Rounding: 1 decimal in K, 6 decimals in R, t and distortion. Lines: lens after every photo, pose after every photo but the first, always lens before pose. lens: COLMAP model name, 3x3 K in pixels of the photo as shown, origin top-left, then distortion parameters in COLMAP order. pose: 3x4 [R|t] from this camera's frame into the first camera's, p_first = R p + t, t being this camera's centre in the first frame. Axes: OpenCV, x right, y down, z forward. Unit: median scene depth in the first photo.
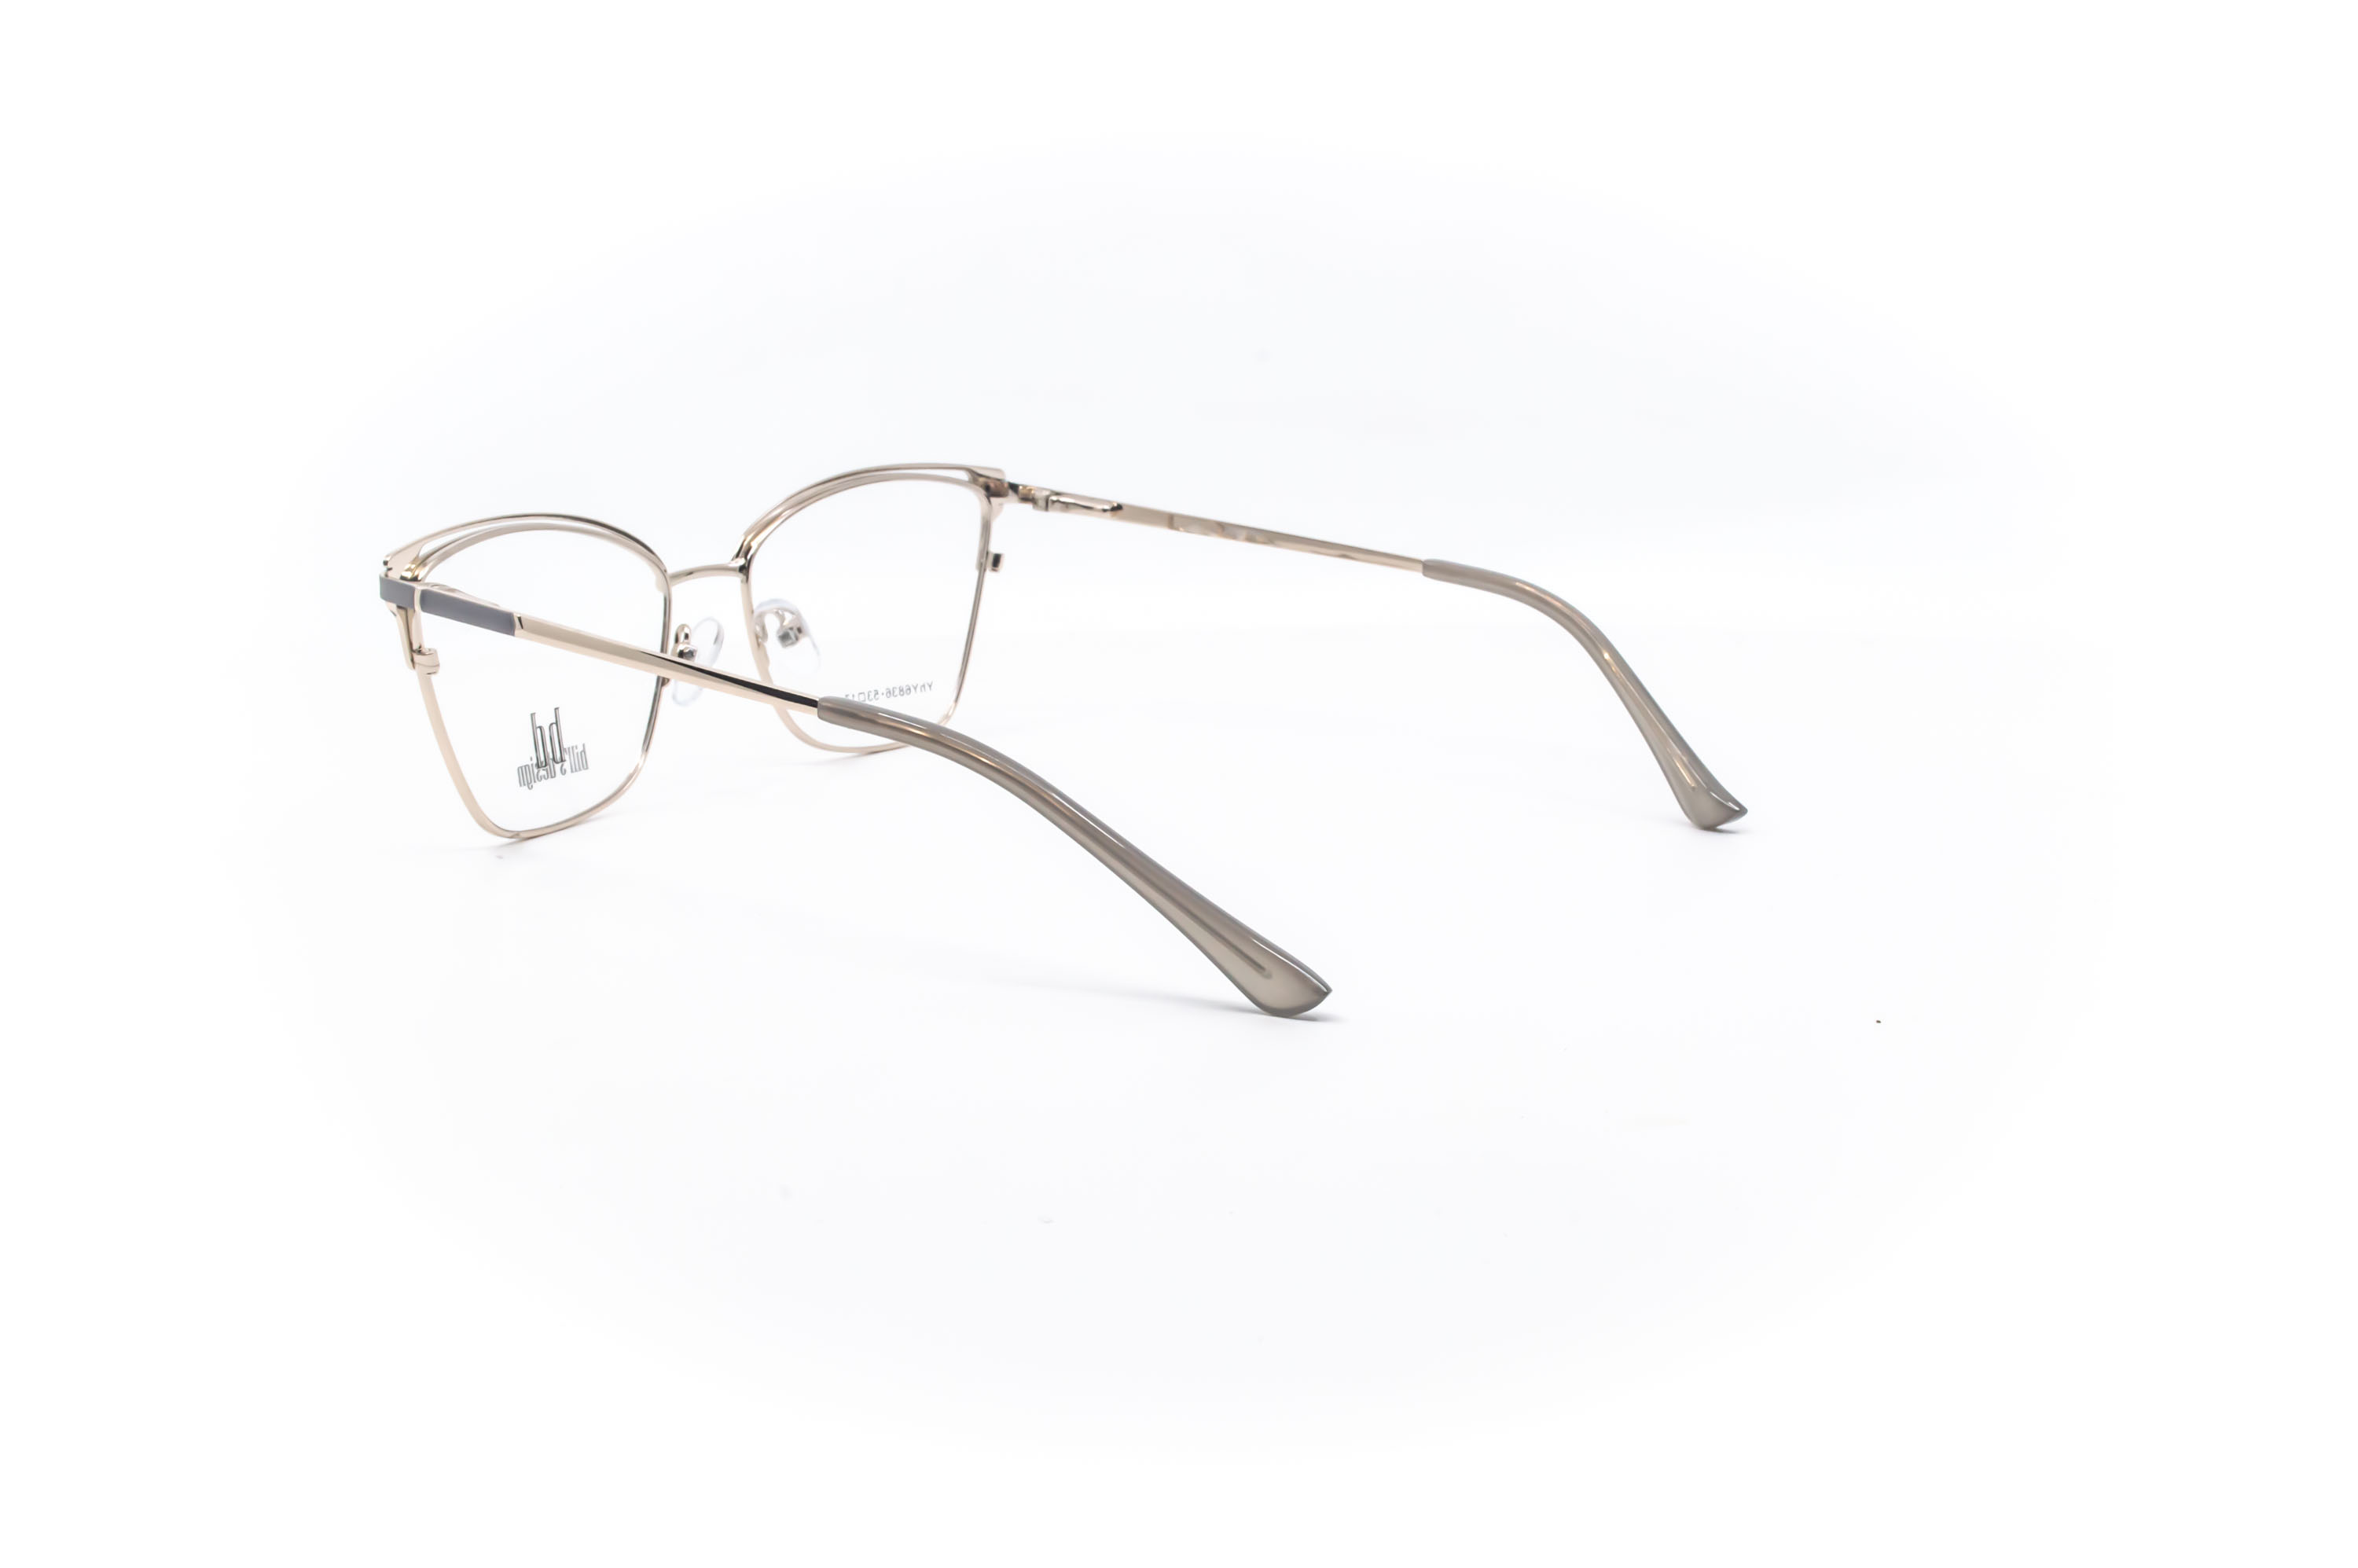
lens RADIAL K [[3073.0, 0, 1179.0], [0, 3073.0, 784.0], [0, 0, 1]] dist [-0.030986, 0.027823]
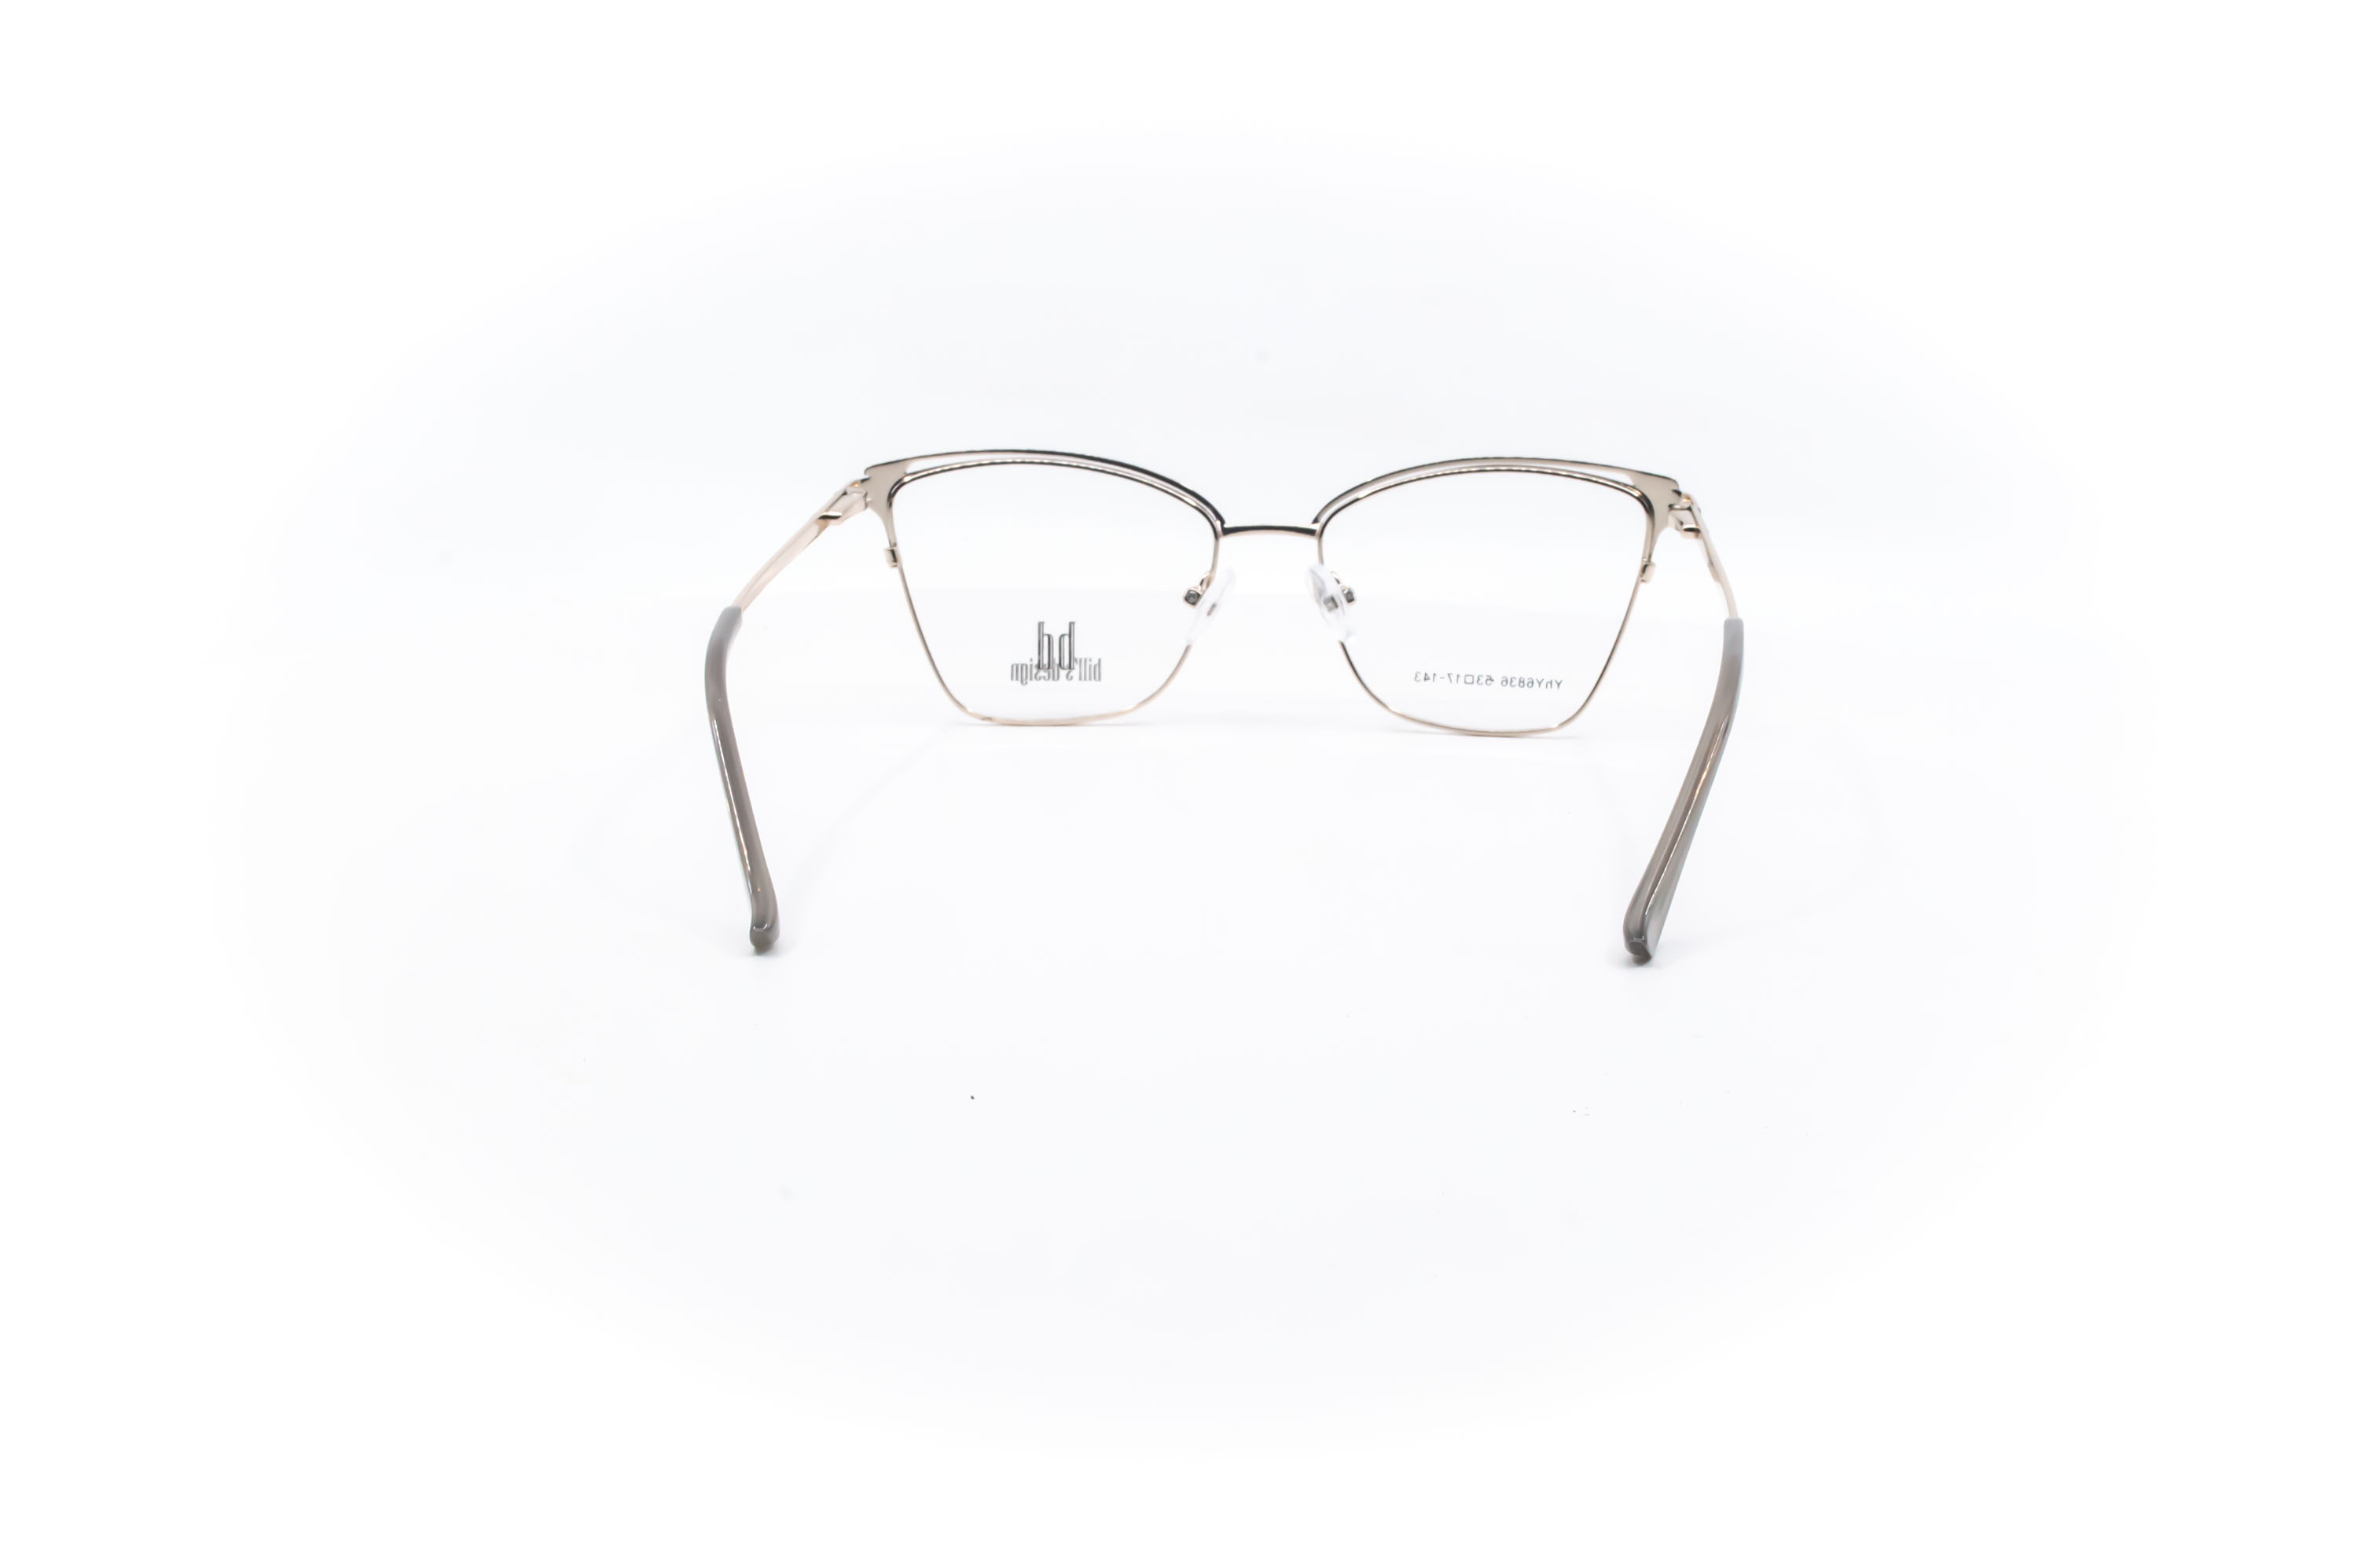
lens RADIAL K [[3073.0, 0, 1179.0], [0, 3073.0, 784.0], [0, 0, 1]] dist [-0.030986, 0.027823]
pose [[0.496107, 0.188910, -0.847461, 0.797939], [-0.182672, 0.976907, 0.110829, -0.099399], [0.848828, 0.099824, 0.519160, 0.432468]]
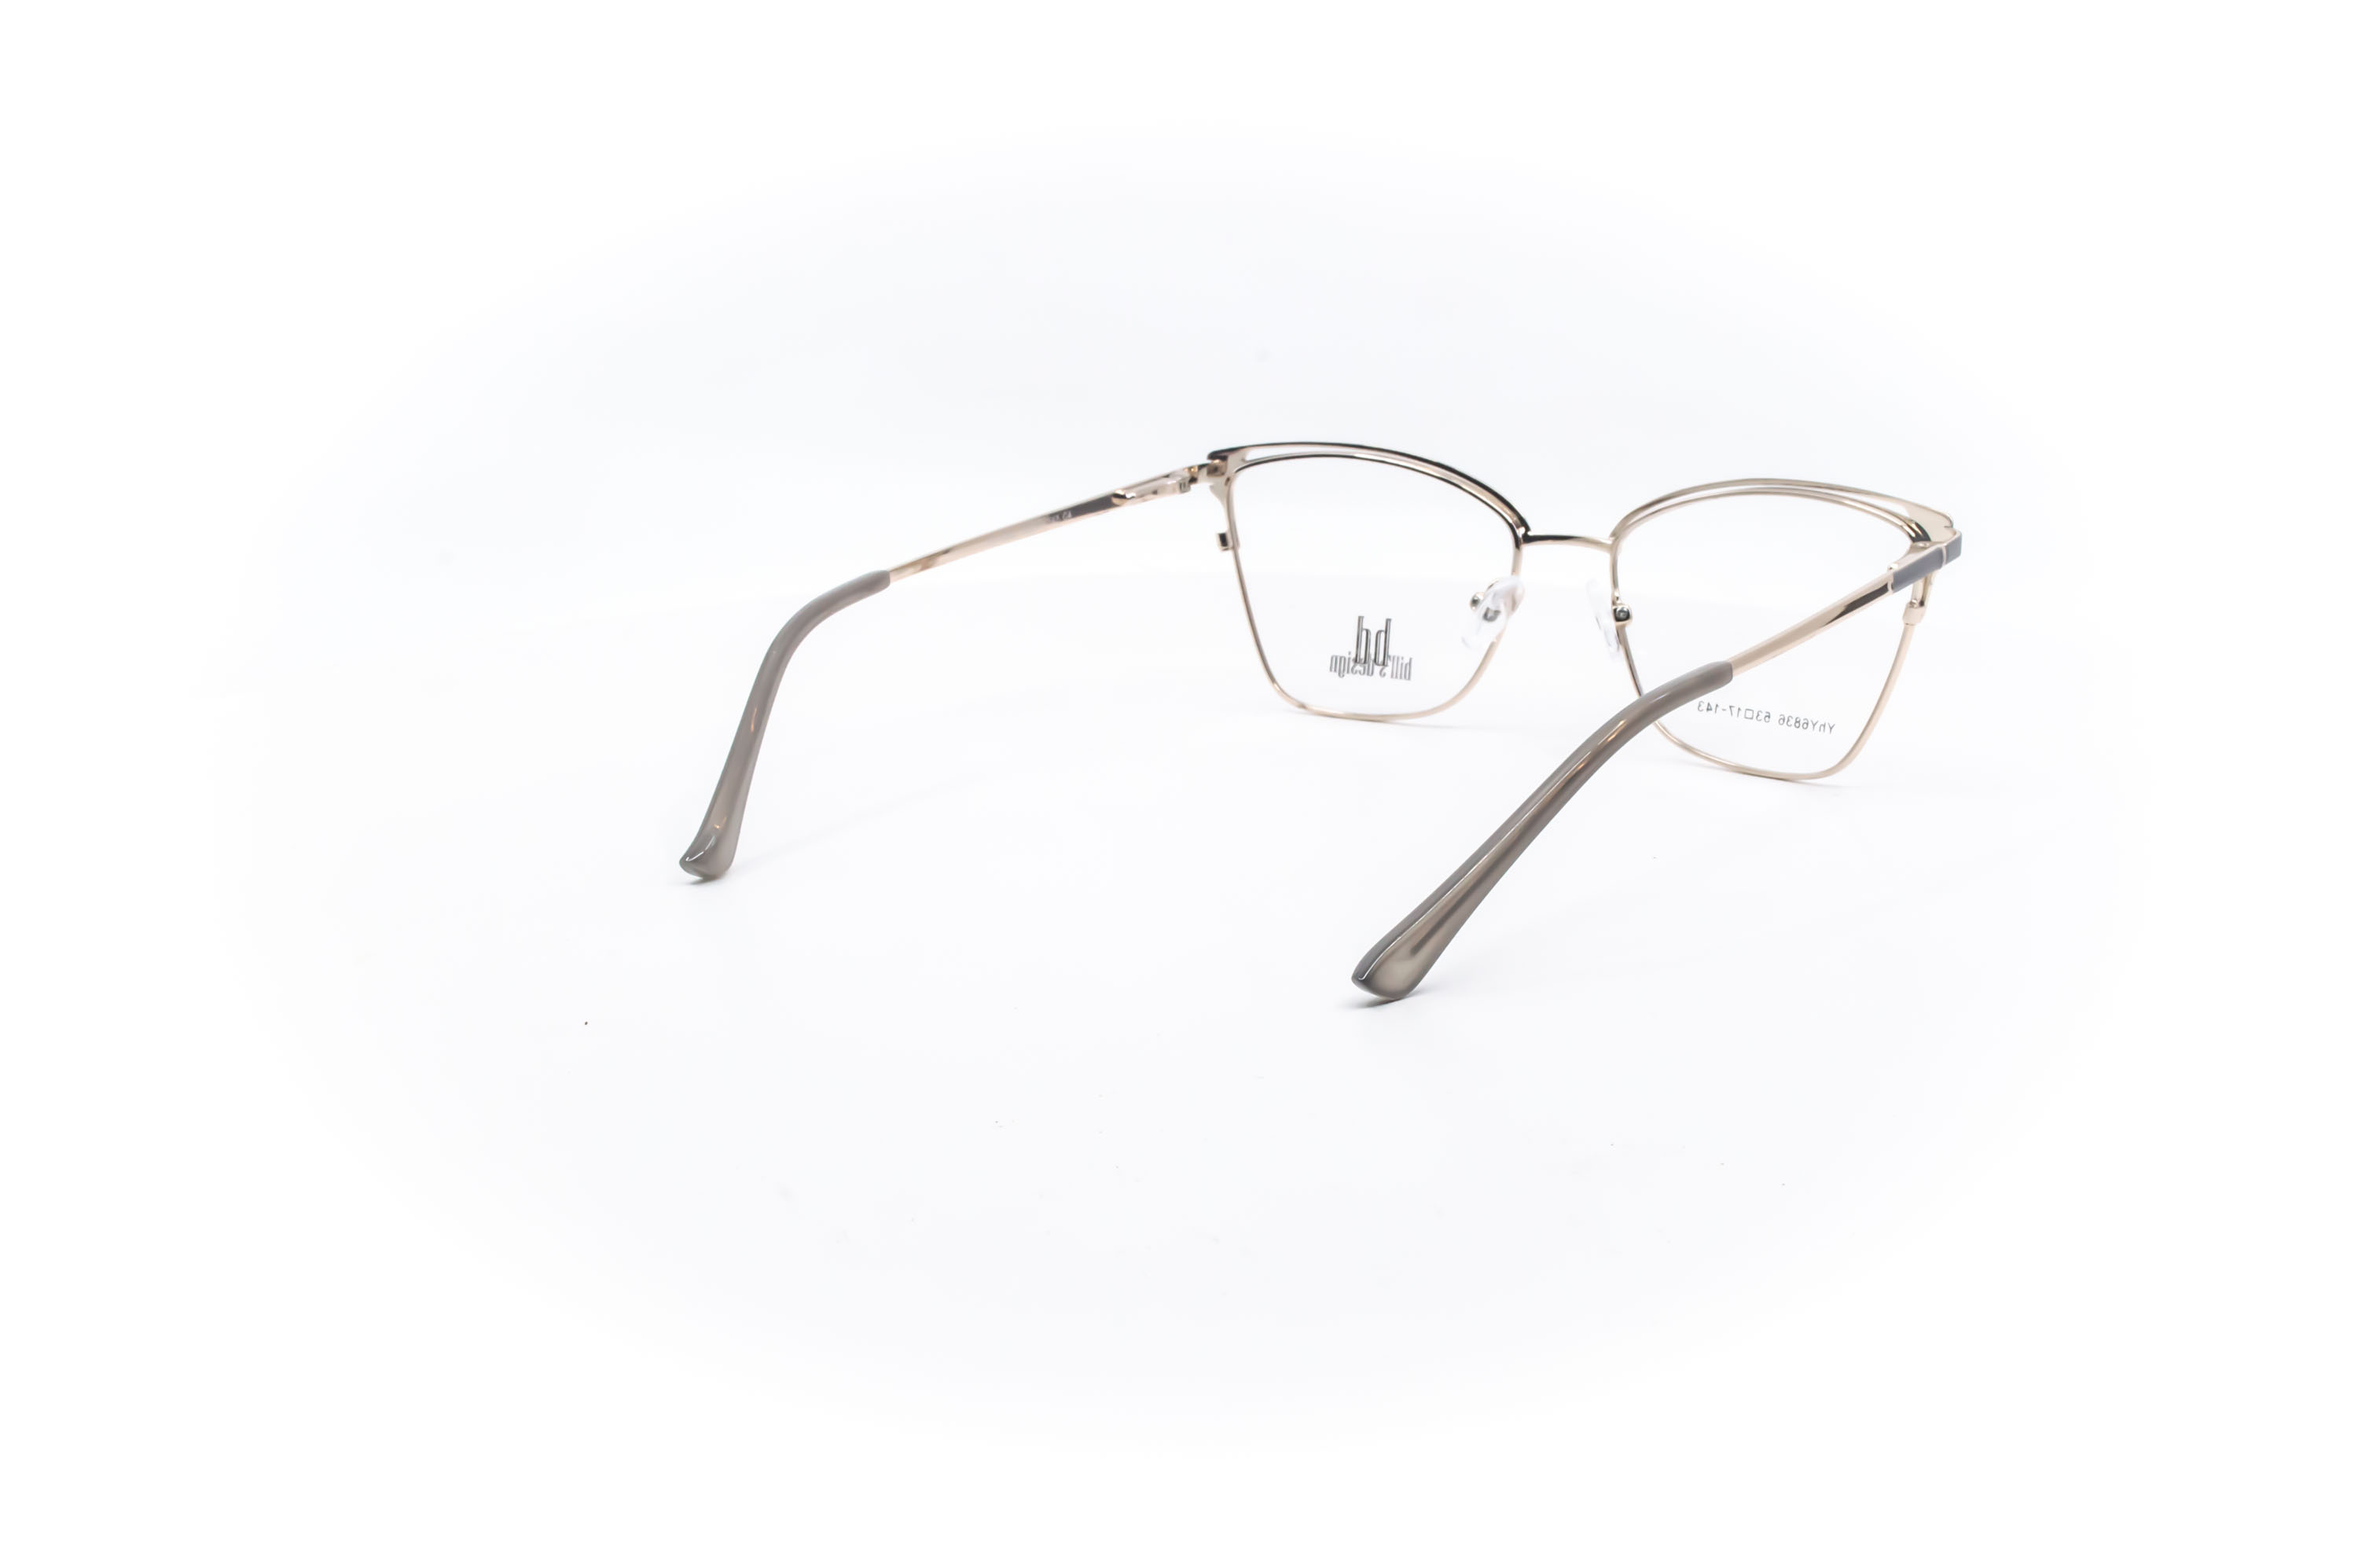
lens RADIAL K [[3073.0, 0, 1179.0], [0, 3073.0, 784.0], [0, 0, 1]] dist [-0.030986, 0.027823]
pose [[-0.008187, 0.219983, -0.975469, 0.927986], [-0.207567, 0.953881, 0.216856, -0.197399], [0.978186, 0.204251, 0.037852, 0.877982]]
